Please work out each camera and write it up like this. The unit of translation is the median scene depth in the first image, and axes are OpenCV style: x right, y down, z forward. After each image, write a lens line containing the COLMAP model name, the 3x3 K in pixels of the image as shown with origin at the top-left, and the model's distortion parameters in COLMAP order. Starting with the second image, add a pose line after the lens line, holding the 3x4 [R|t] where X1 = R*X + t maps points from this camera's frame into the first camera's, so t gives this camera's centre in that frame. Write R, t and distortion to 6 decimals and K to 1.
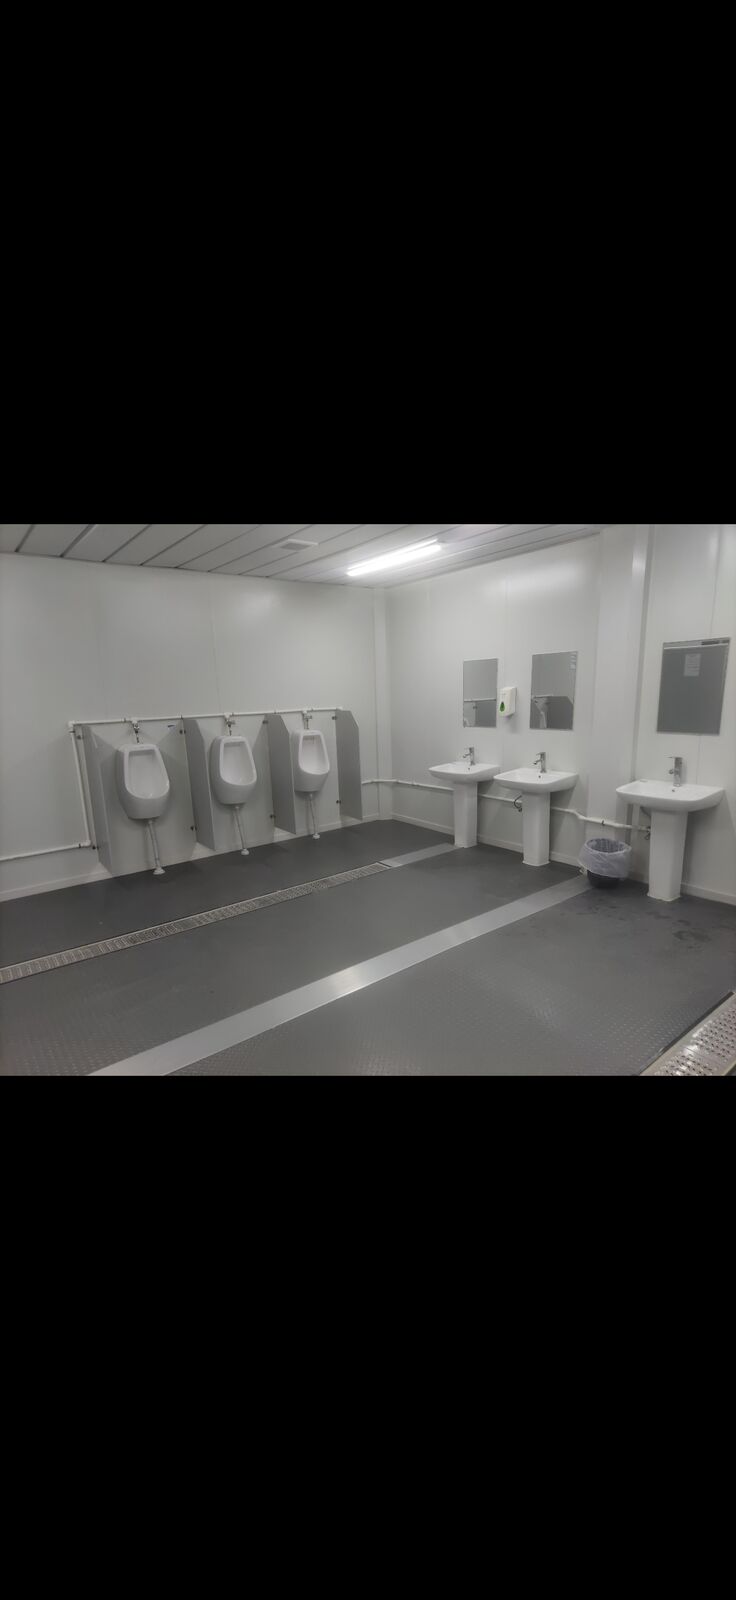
lens RADIAL K [[569.5, 0, 362.1], [0, 569.5, 792.6], [0, 0, 1]] dist [0.000167, -0.000001]
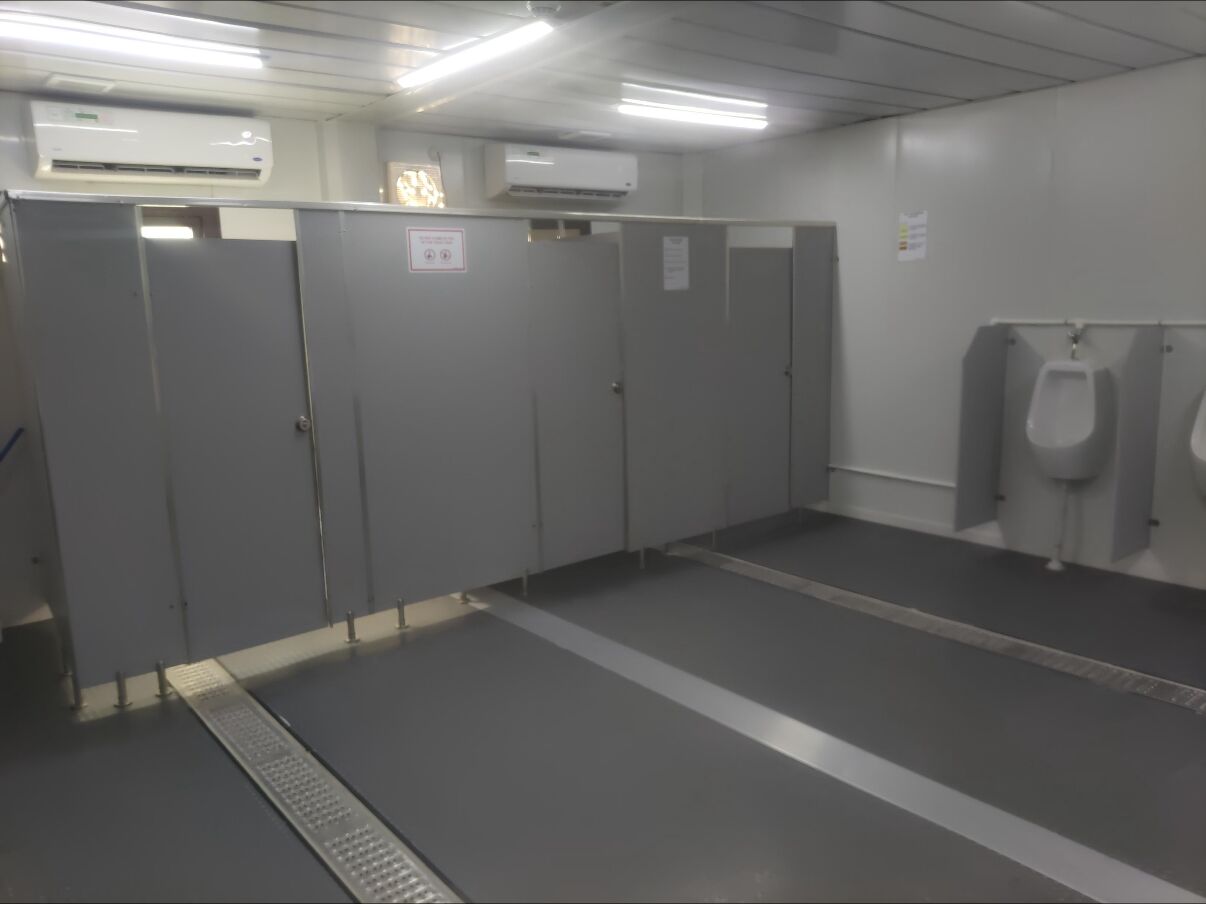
lens RADIAL K [[912.1, 0, 607.0], [0, 912.1, 454.6], [0, 0, 1]] dist [0.049290, -0.002175]
pose [[0.008663, 0.201468, -0.979457, 0.678998], [-0.159703, 0.967200, 0.197535, -0.113936], [0.987127, 0.154711, 0.040554, 0.506582]]
